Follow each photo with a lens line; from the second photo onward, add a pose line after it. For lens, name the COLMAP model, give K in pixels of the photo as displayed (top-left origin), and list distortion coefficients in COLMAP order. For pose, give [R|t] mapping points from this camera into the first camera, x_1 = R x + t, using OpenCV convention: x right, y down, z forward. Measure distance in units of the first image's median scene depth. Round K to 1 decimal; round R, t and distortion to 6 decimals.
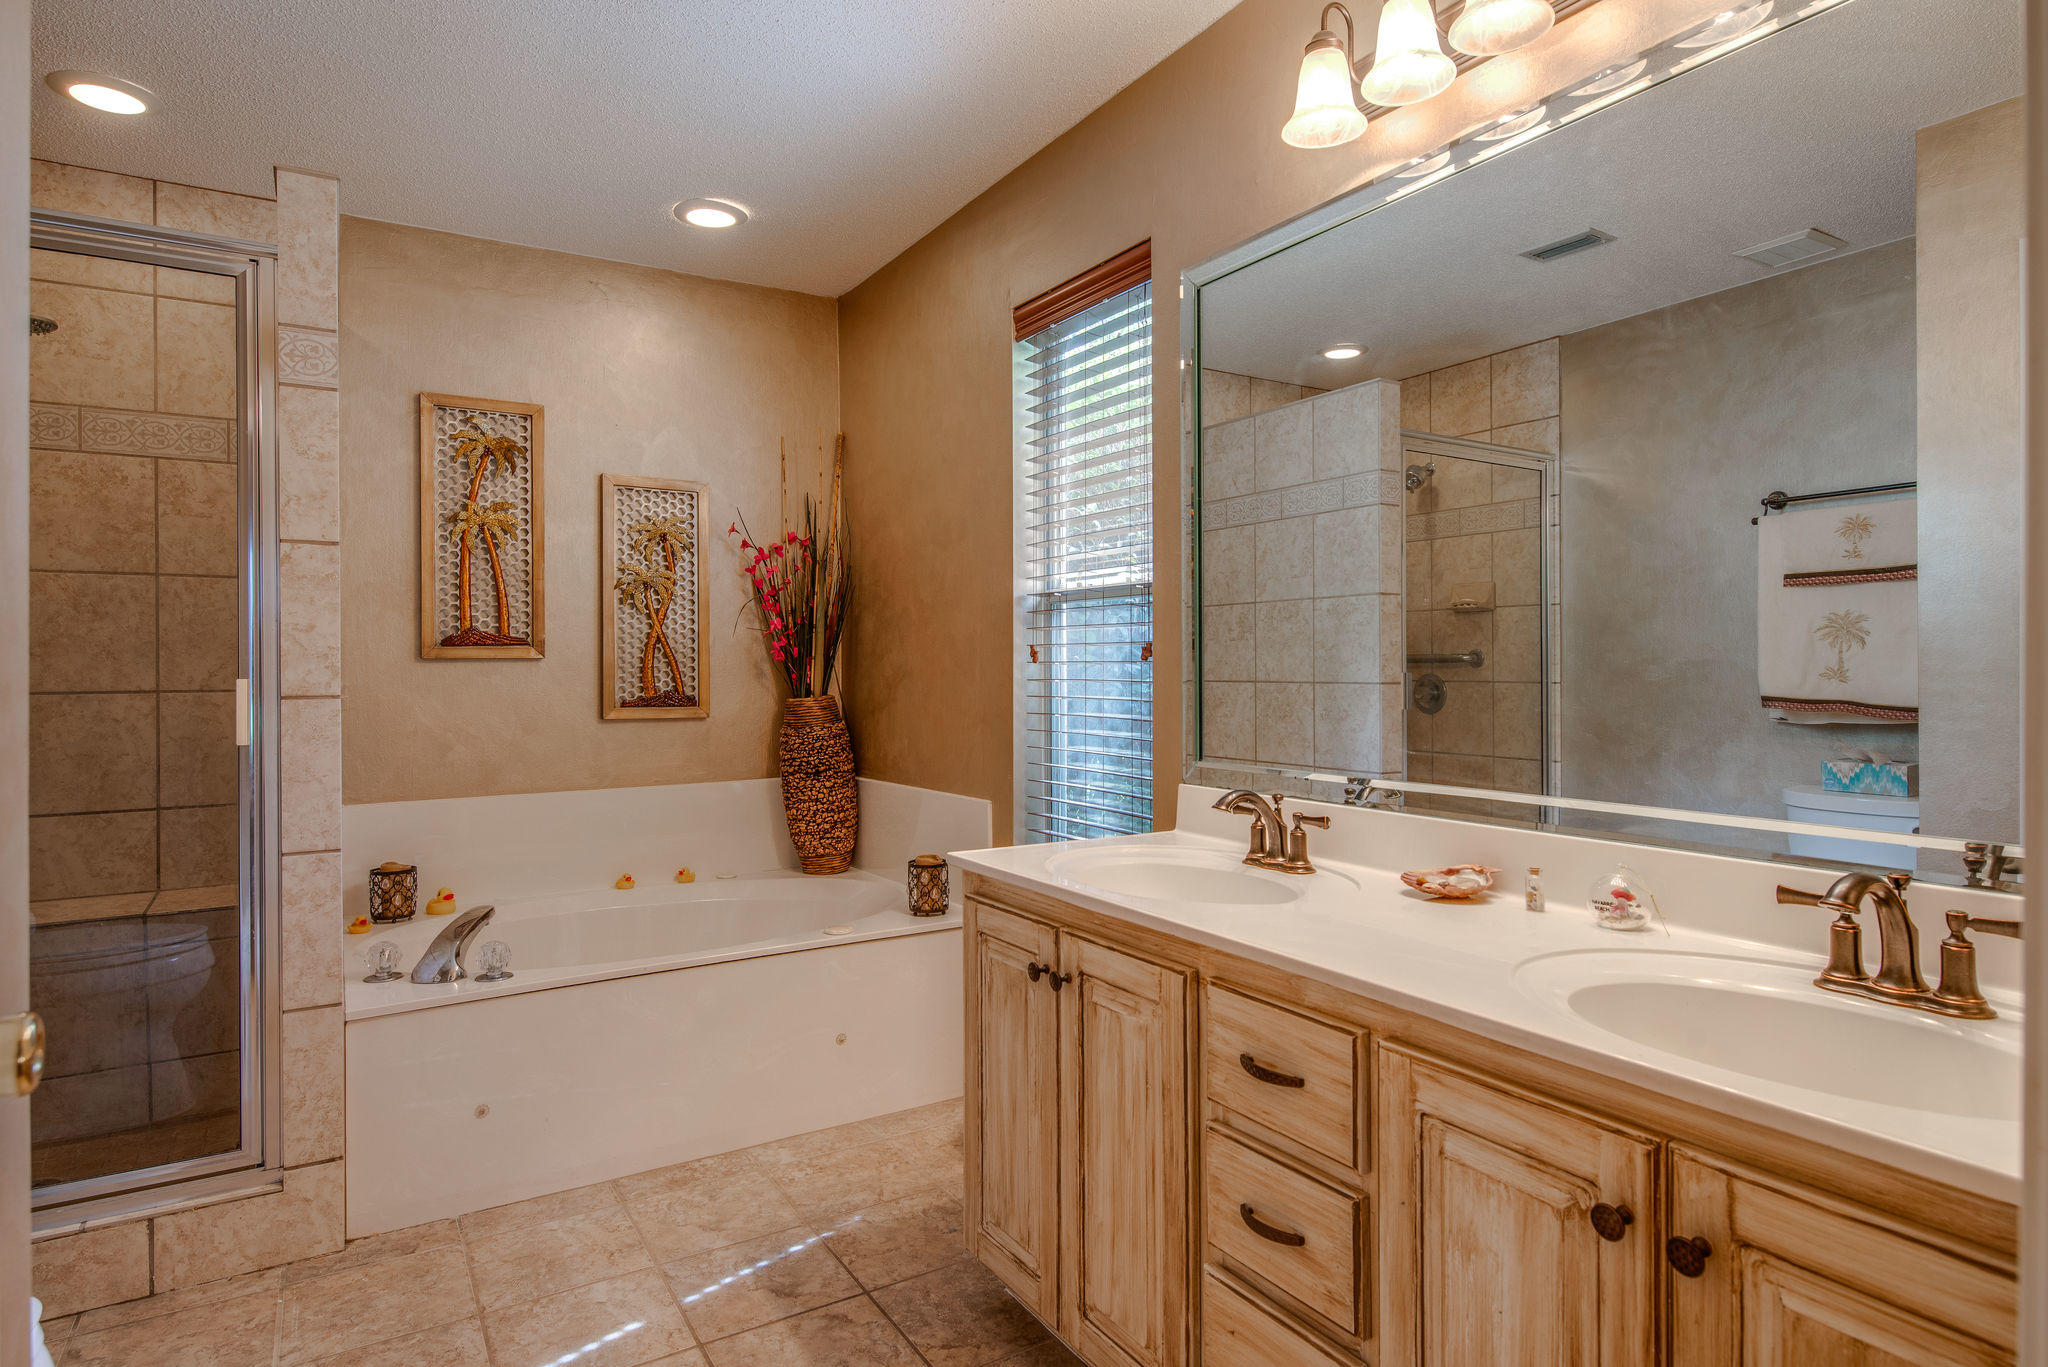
lens RADIAL K [[1113.3, 0, 1021.8], [0, 1113.3, 656.5], [0, 0, 1]] dist [0.005245, -0.000907]
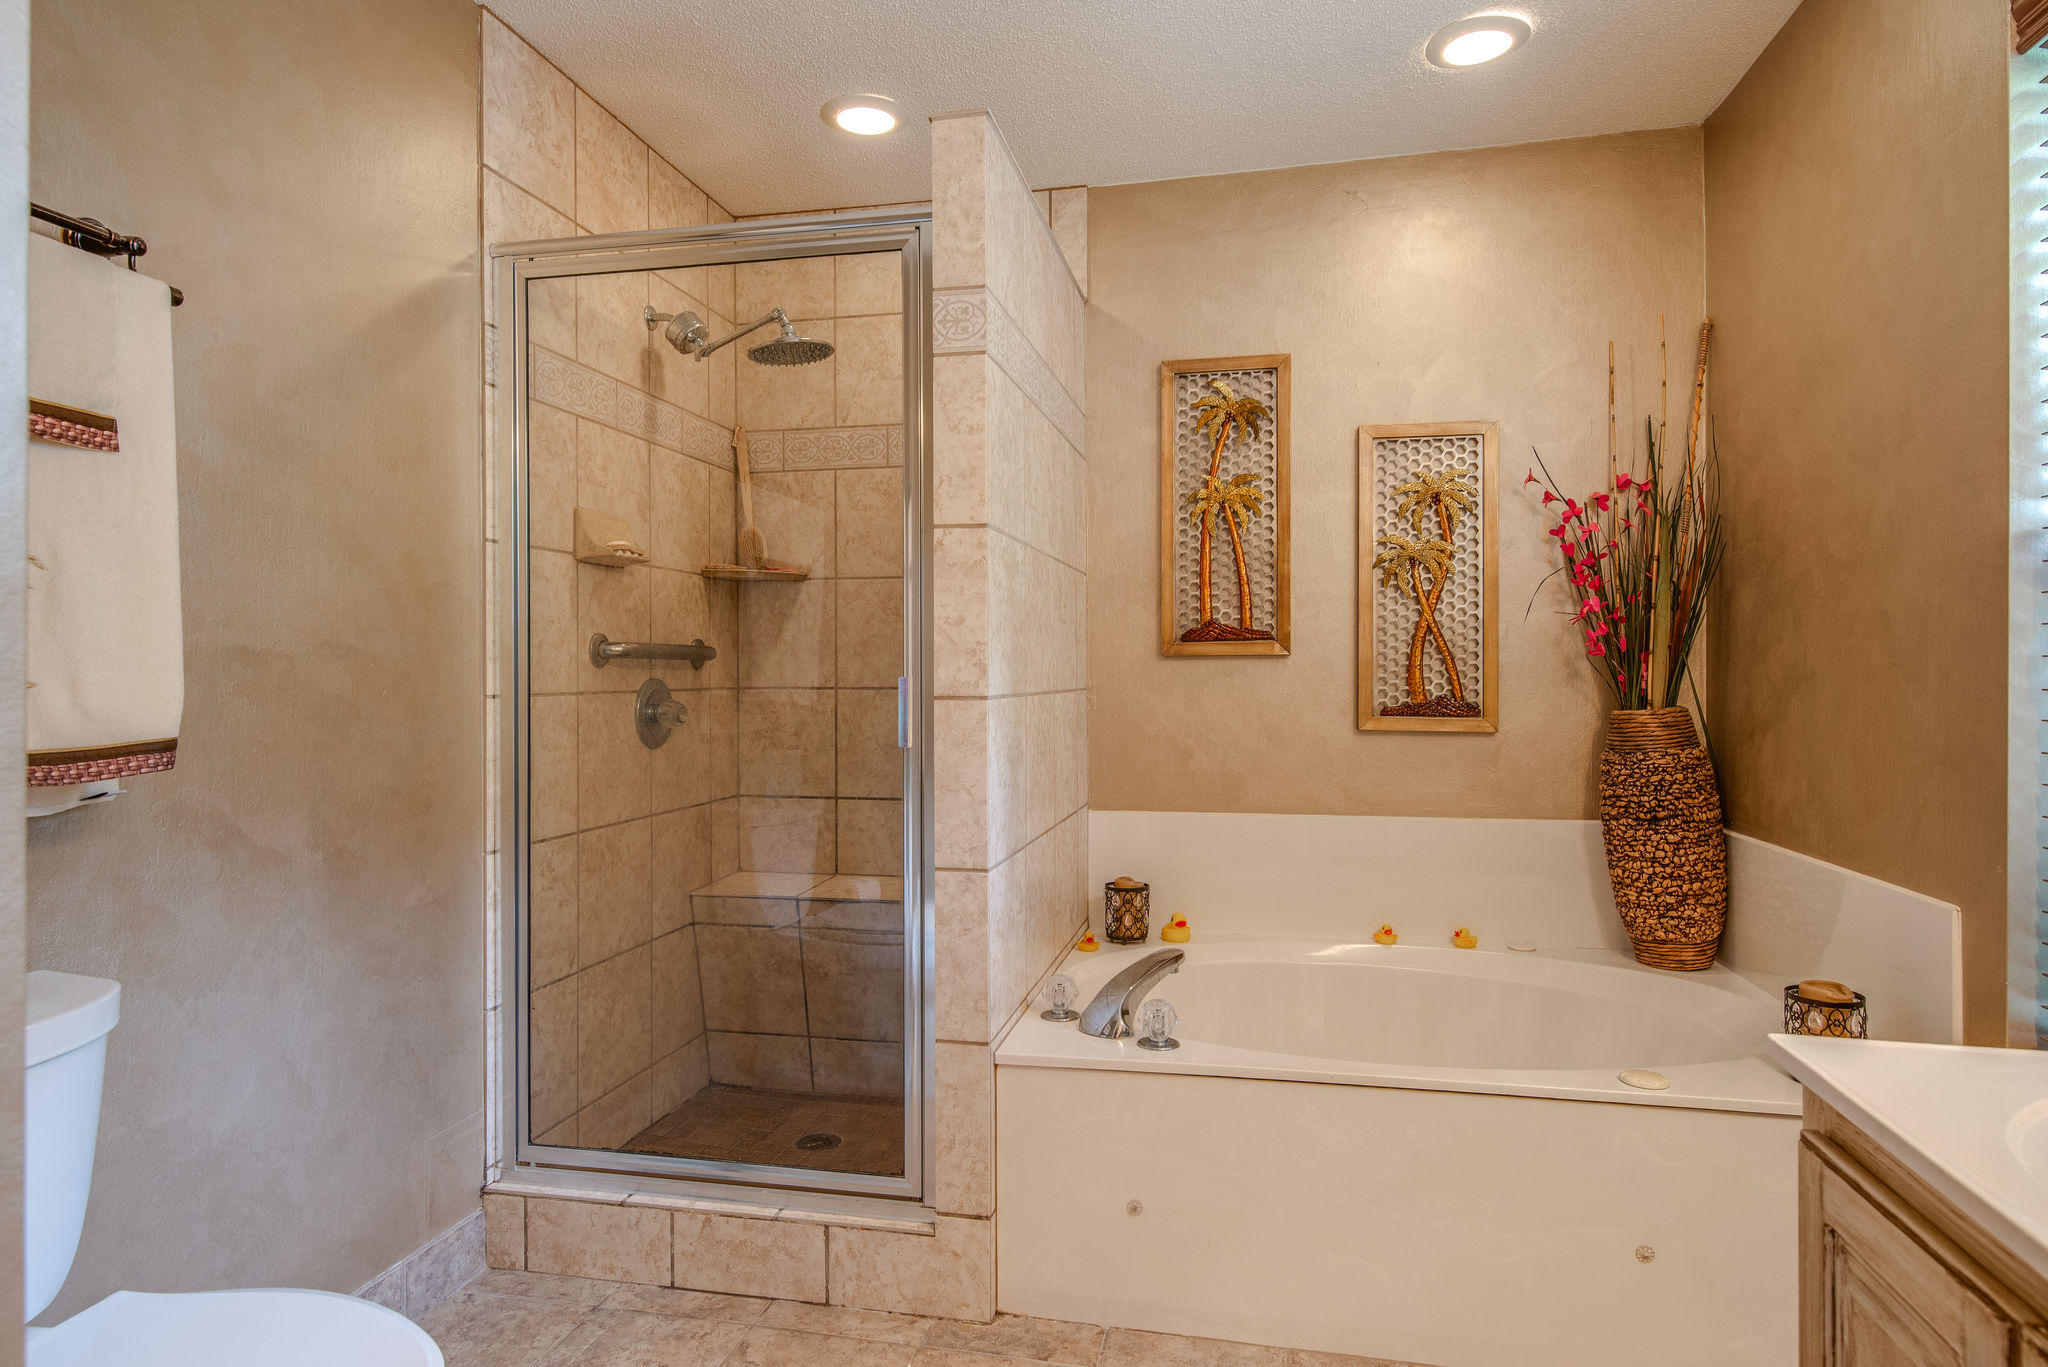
lens RADIAL K [[1163.1, 0, 1029.5], [0, 1163.1, 669.2], [0, 0, 1]] dist [0.009972, -0.003686]
pose [[0.726167, 0.002666, -0.687513, 0.032964], [0.005518, 0.999938, 0.009705, 0.003051], [0.687496, -0.010841, 0.726107, 0.236560]]
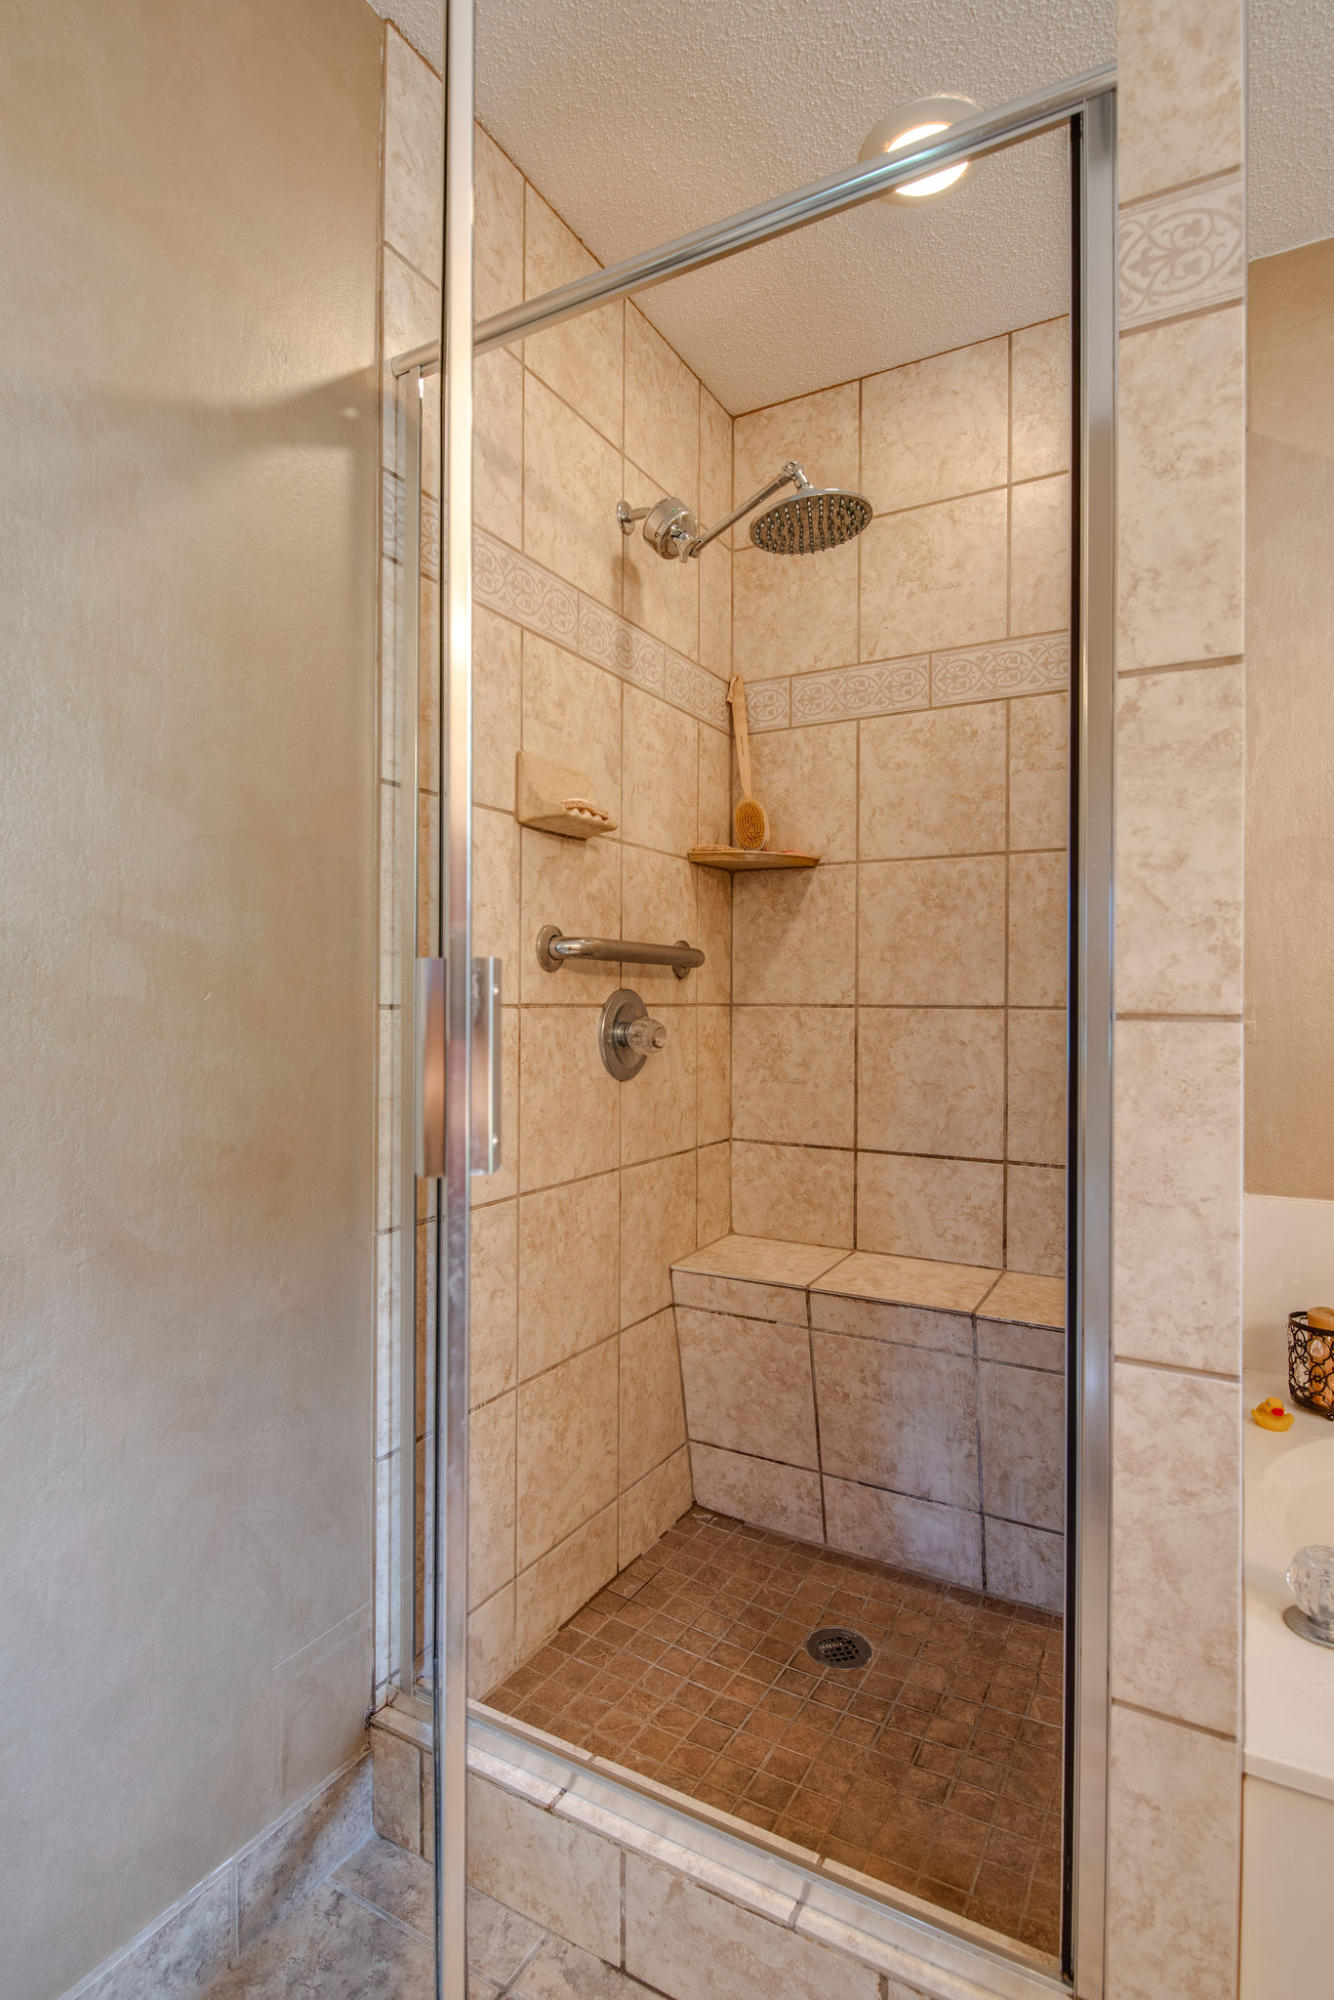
lens RADIAL K [[1008.8, 0, 652.8], [0, 1008.8, 1008.5], [0, 0, 1]] dist [0.008064, -0.010811]
pose [[0.472315, 0.017200, -0.881262, -0.254365], [0.000570, 0.999803, 0.019819, 0.016610], [0.881430, -0.009863, 0.472212, 0.417586]]
